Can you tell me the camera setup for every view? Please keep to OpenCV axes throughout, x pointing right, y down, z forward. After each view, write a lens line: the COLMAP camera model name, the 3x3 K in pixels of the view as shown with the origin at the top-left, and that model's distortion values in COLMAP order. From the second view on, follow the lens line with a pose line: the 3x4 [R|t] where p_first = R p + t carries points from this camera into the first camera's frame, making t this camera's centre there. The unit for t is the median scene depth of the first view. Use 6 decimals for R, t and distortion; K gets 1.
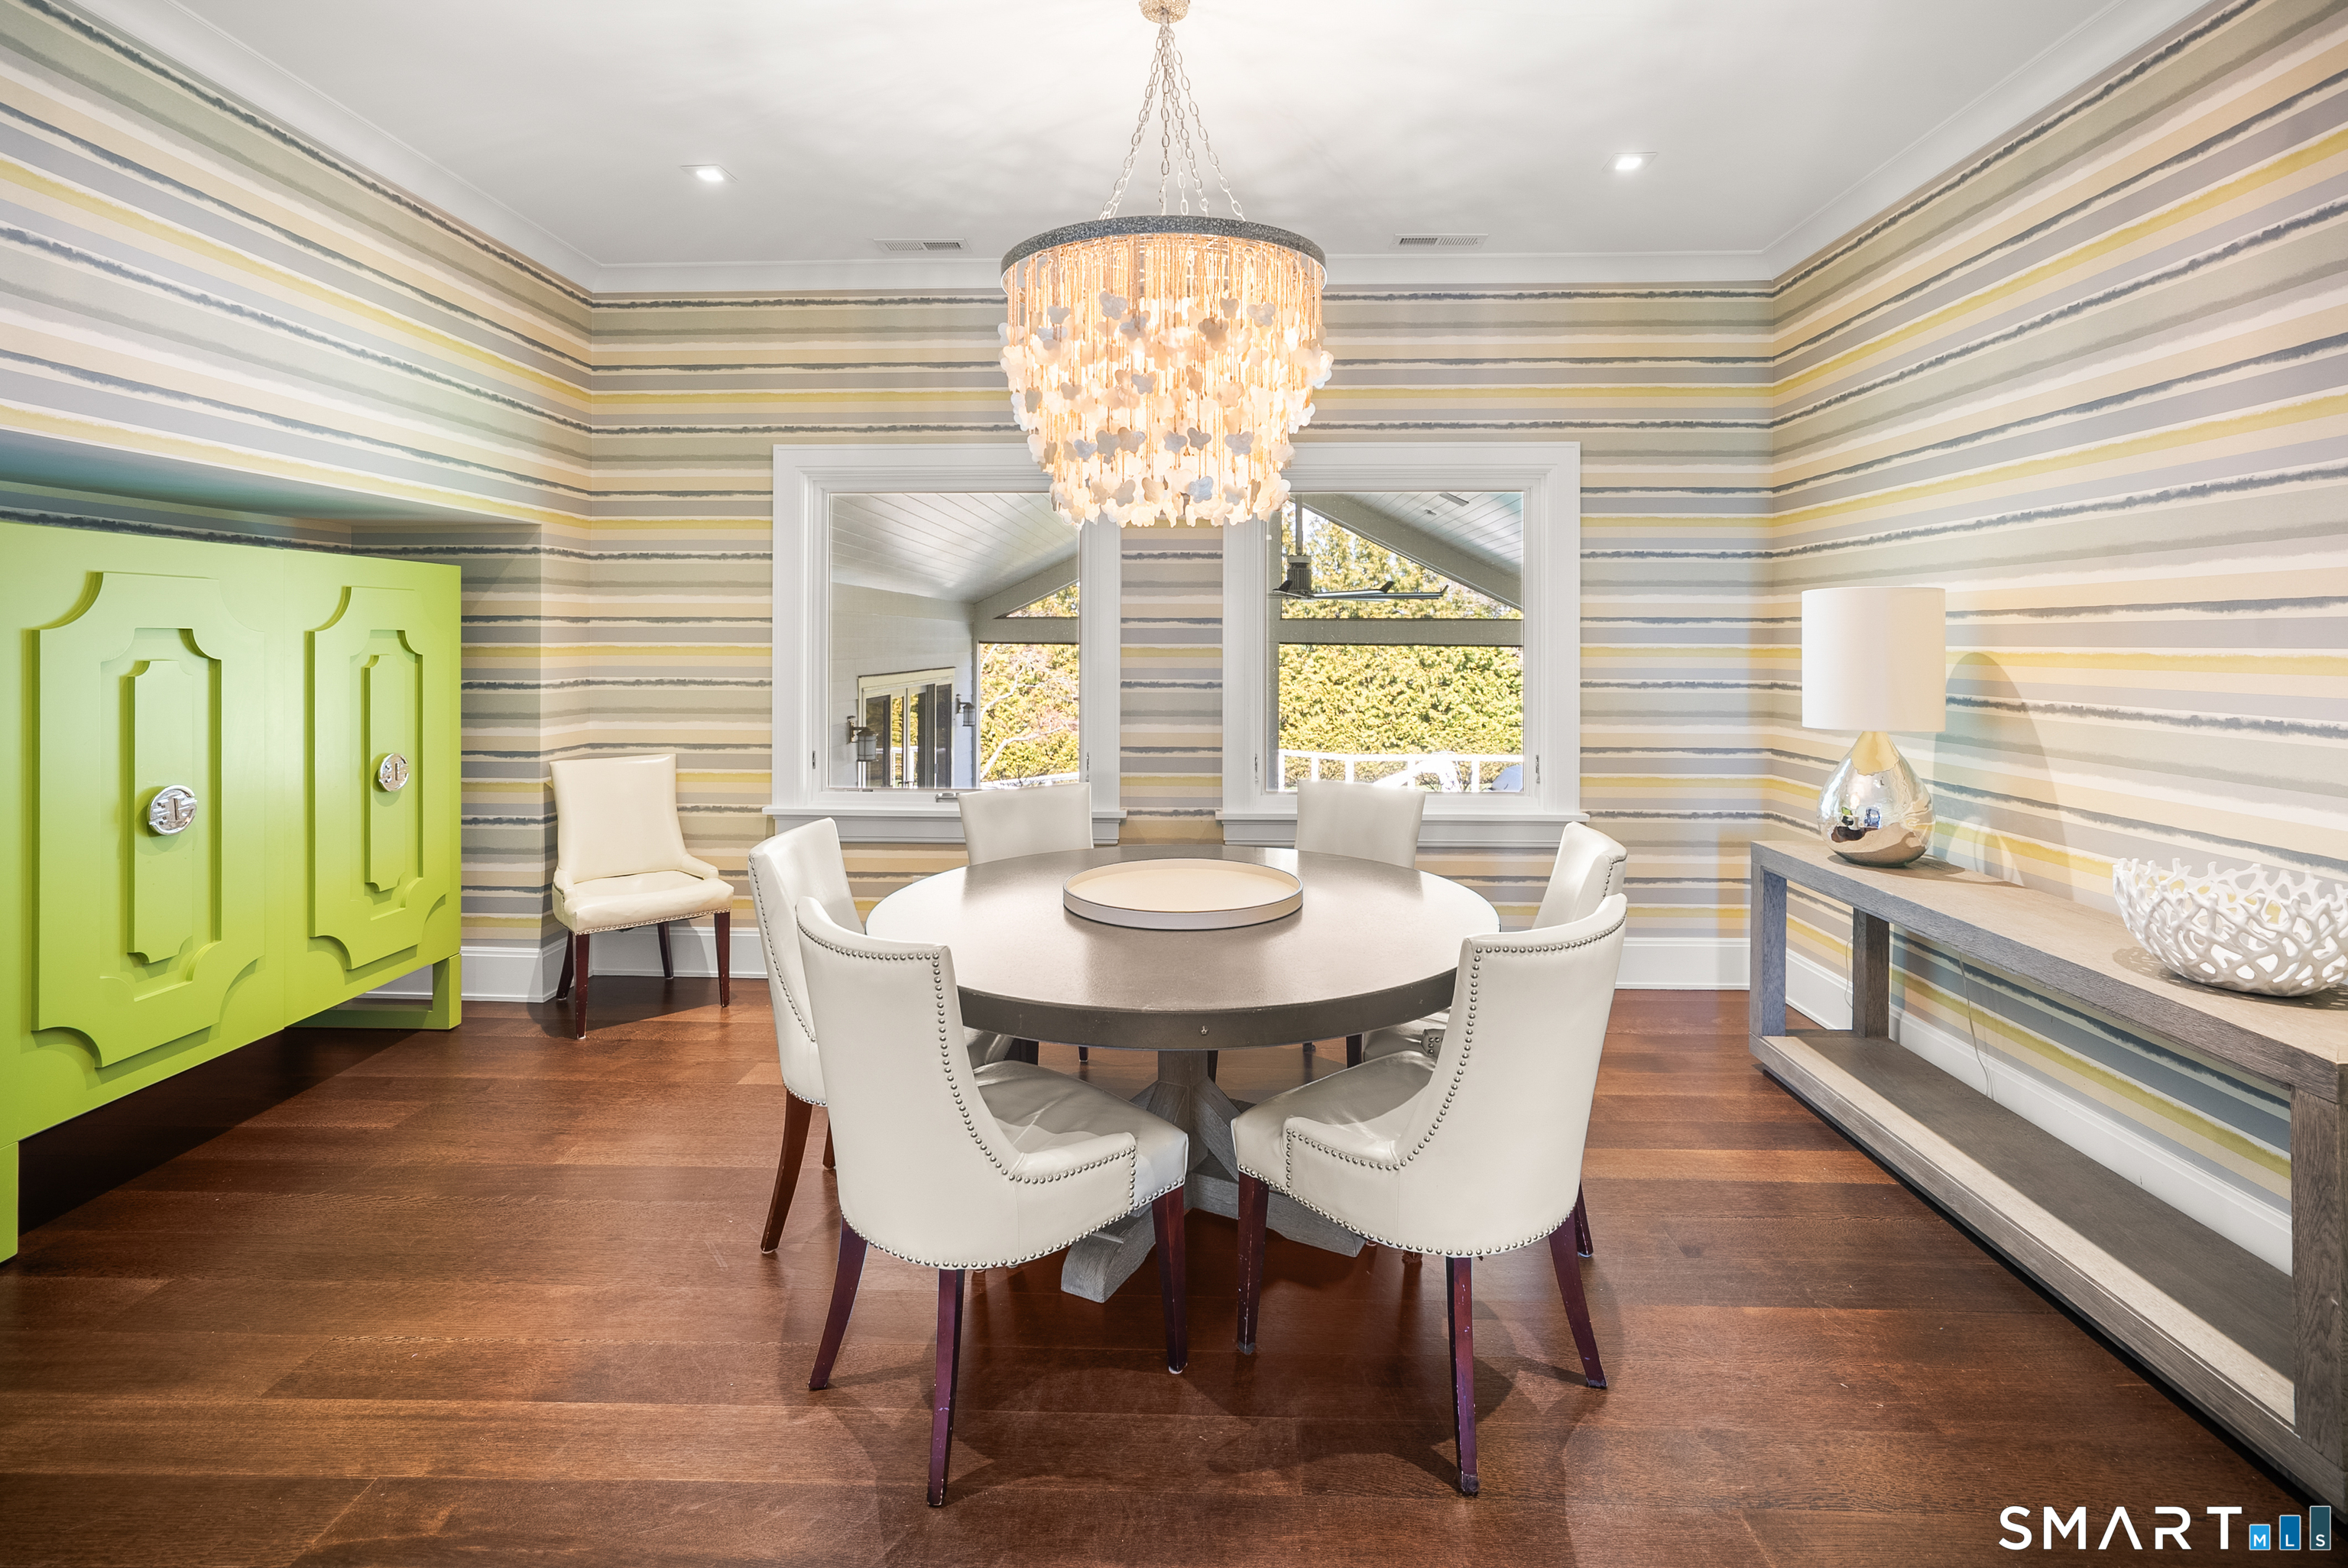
lens RADIAL K [[1155.2, 0, 1165.3], [0, 1155.2, 623.6], [0, 0, 1]] dist [-0.018107, 0.011621]
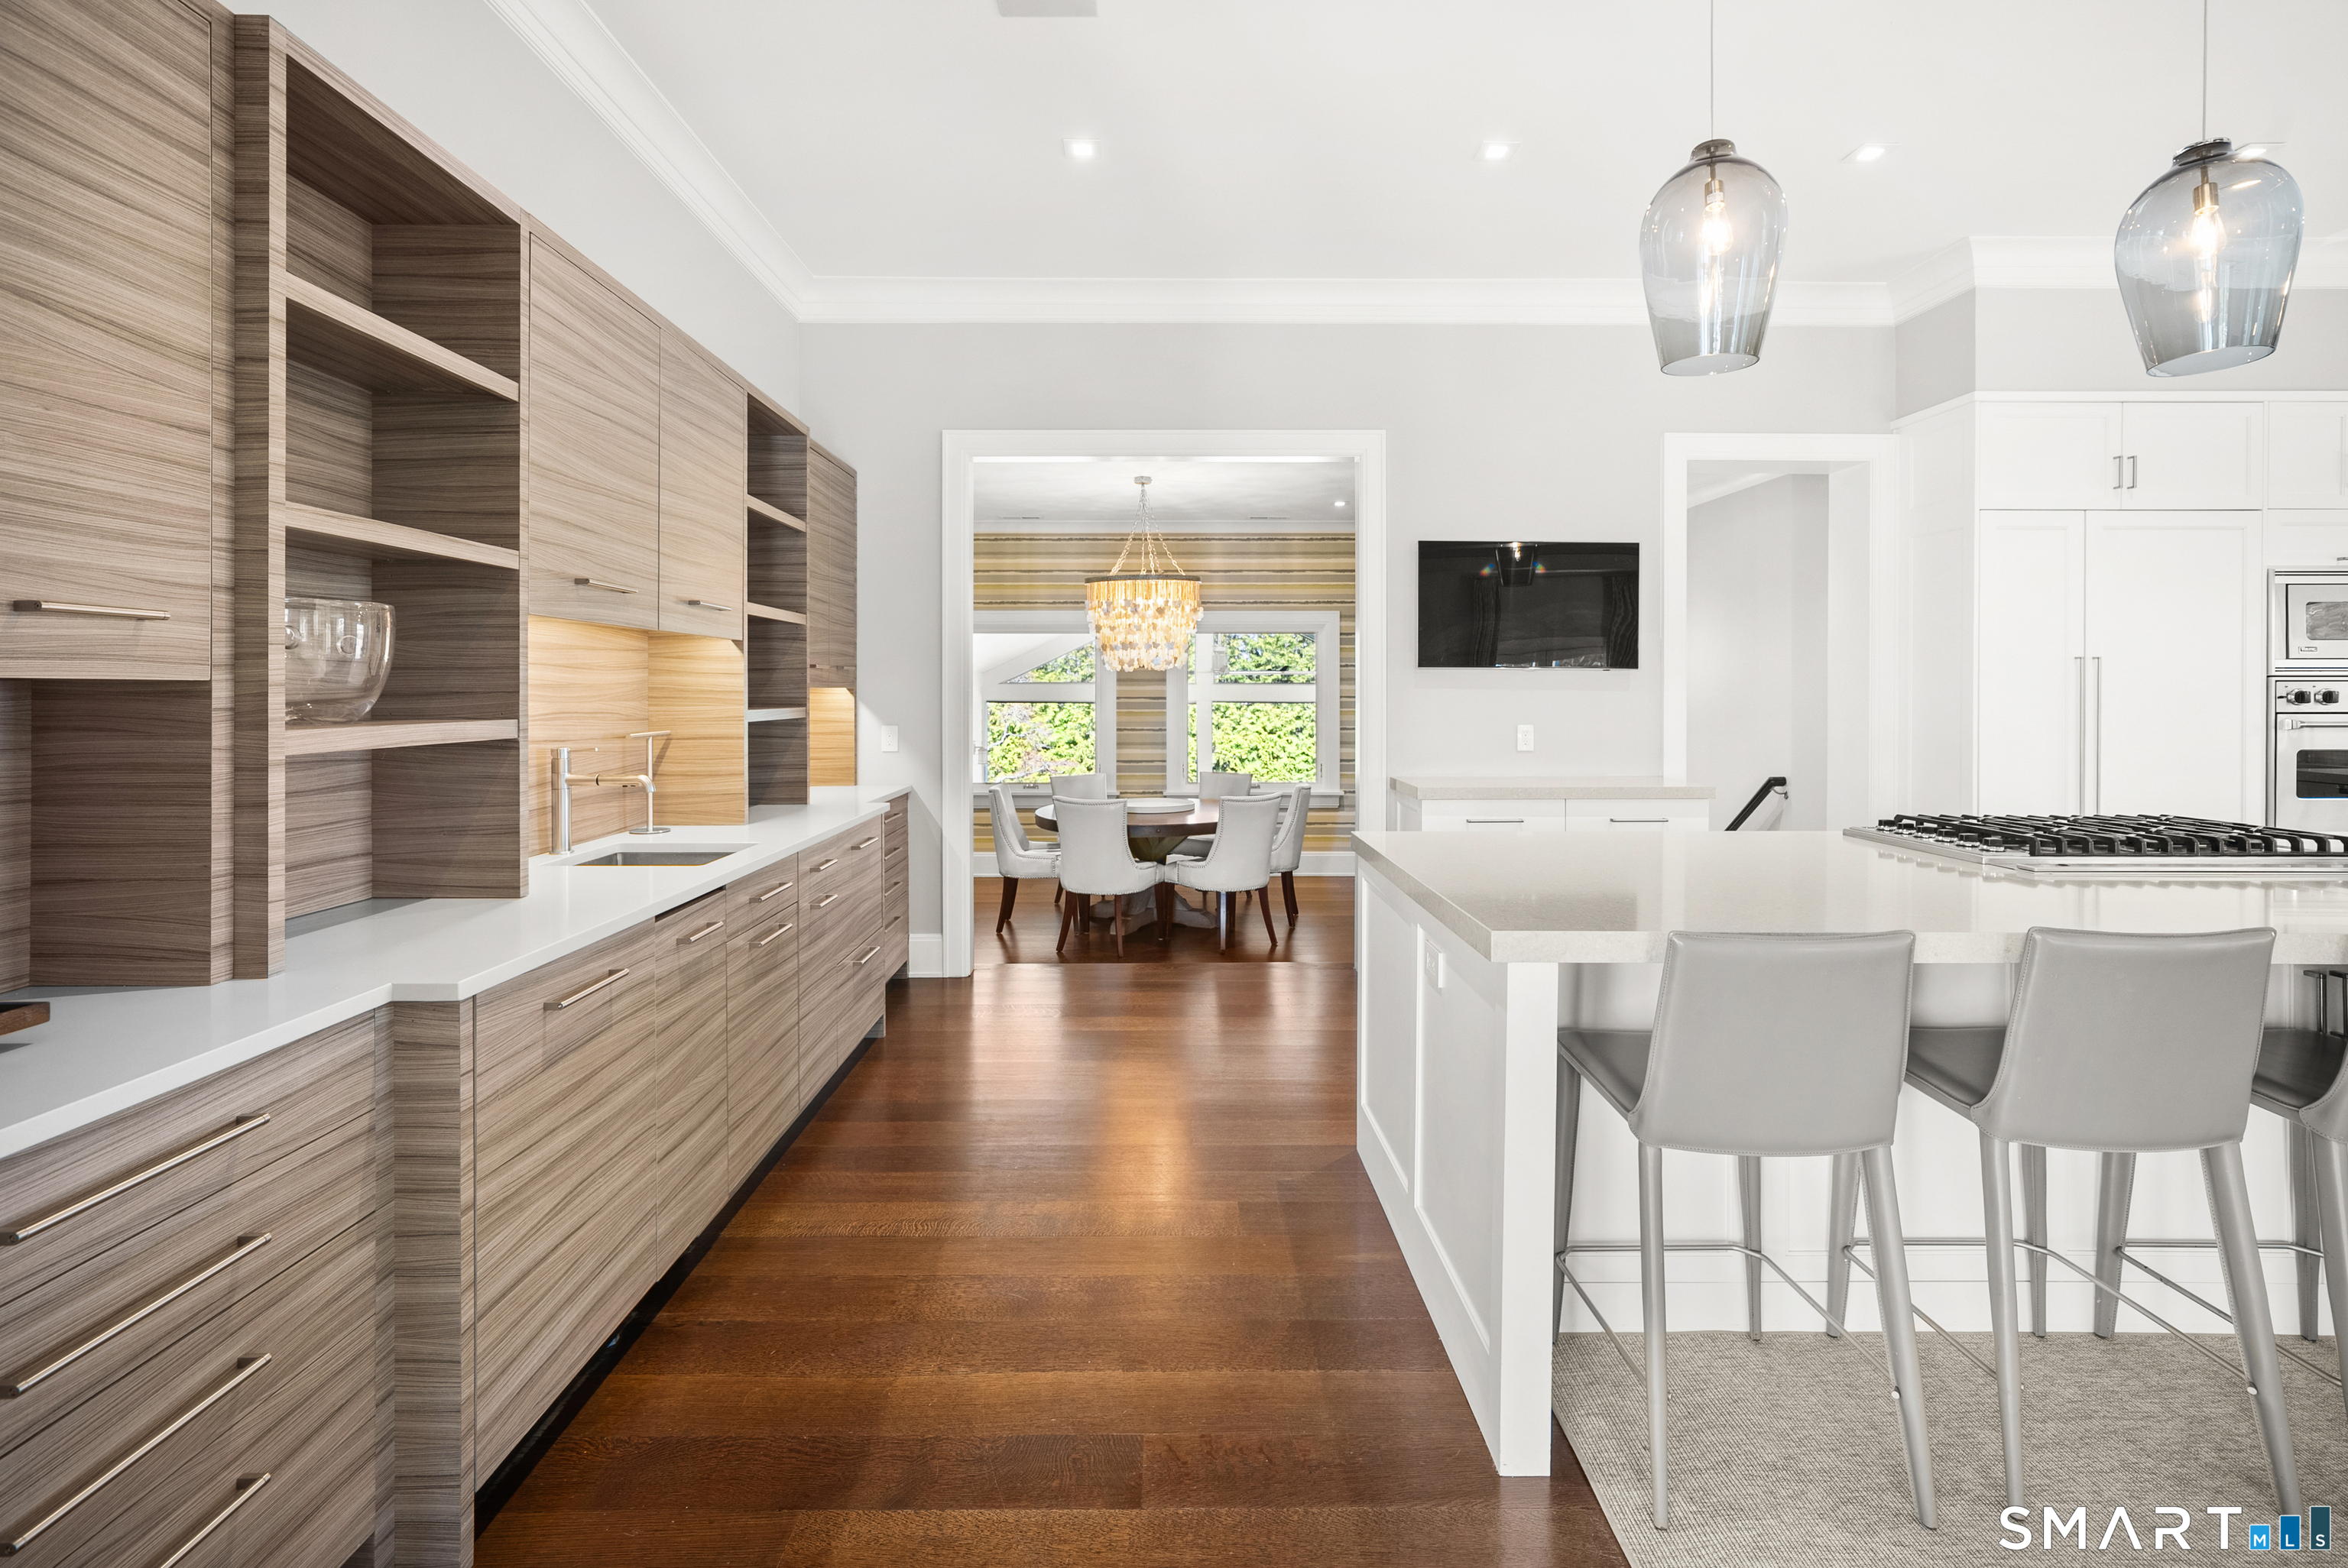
lens RADIAL K [[1155.2, 0, 1165.3], [0, 1155.2, 623.6], [0, 0, 1]] dist [-0.018107, 0.011621]
pose [[0.999081, -0.000756, 0.042846, -0.039980], [0.002655, 0.999015, -0.044289, -0.044871], [-0.042771, 0.044362, 0.998100, -1.062008]]
